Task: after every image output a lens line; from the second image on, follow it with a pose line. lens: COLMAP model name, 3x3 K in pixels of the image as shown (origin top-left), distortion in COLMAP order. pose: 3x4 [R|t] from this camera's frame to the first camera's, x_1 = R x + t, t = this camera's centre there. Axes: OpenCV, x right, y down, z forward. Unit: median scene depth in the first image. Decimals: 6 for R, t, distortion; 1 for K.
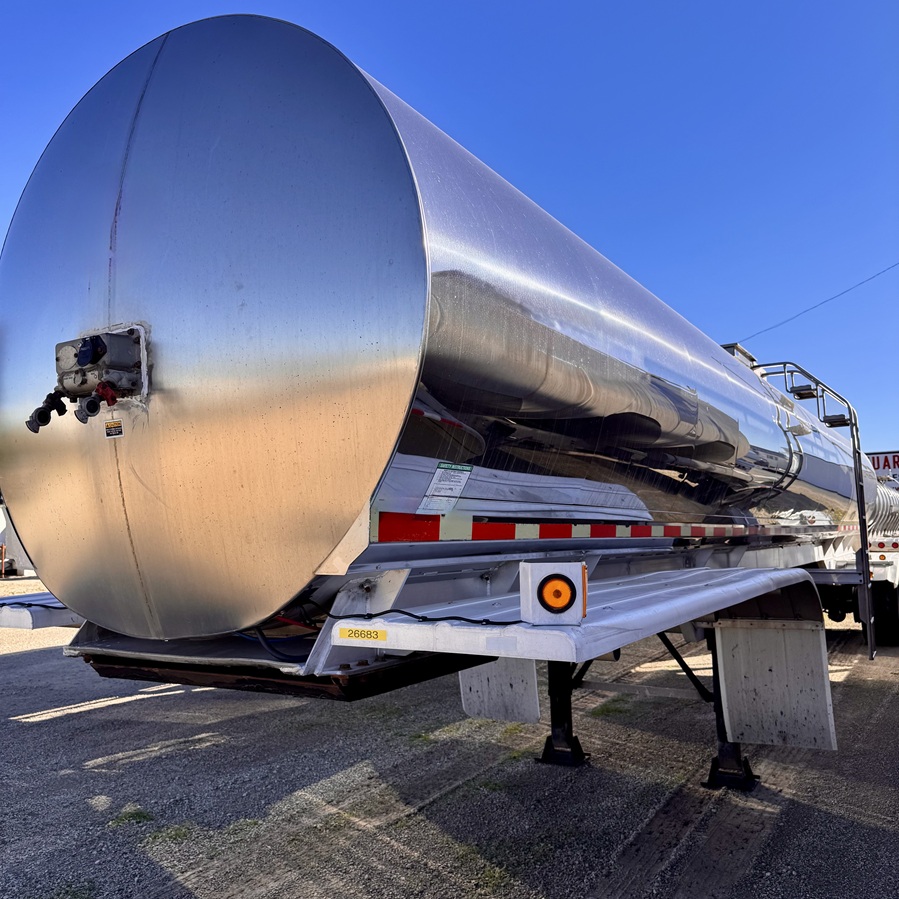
lens RADIAL K [[899.9, 0, 431.2], [0, 899.9, 449.5], [0, 0, 1]] dist [0.006100, 0.001682]
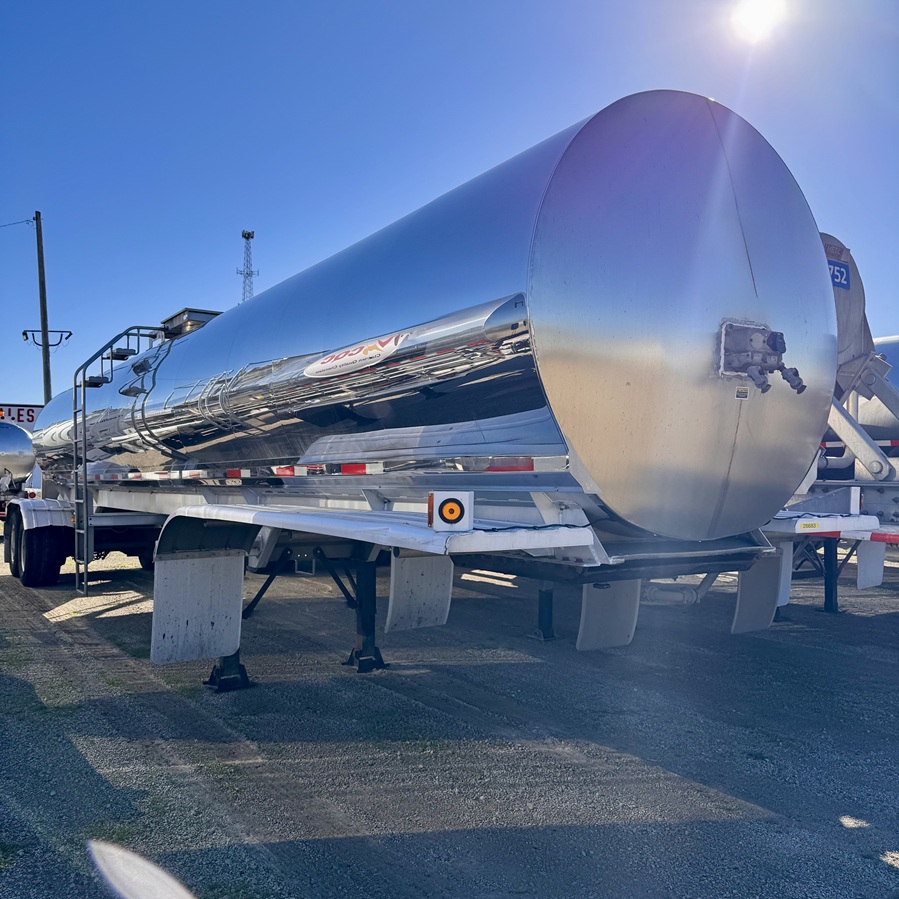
lens RADIAL K [[899.9, 0, 431.2], [0, 899.9, 449.5], [0, 0, 1]] dist [0.006100, 0.001682]
pose [[0.475747, 0.019674, 0.879362, -0.783136], [-0.063363, 0.997919, 0.011954, 0.034153], [-0.877297, -0.061406, 0.476004, 0.317313]]
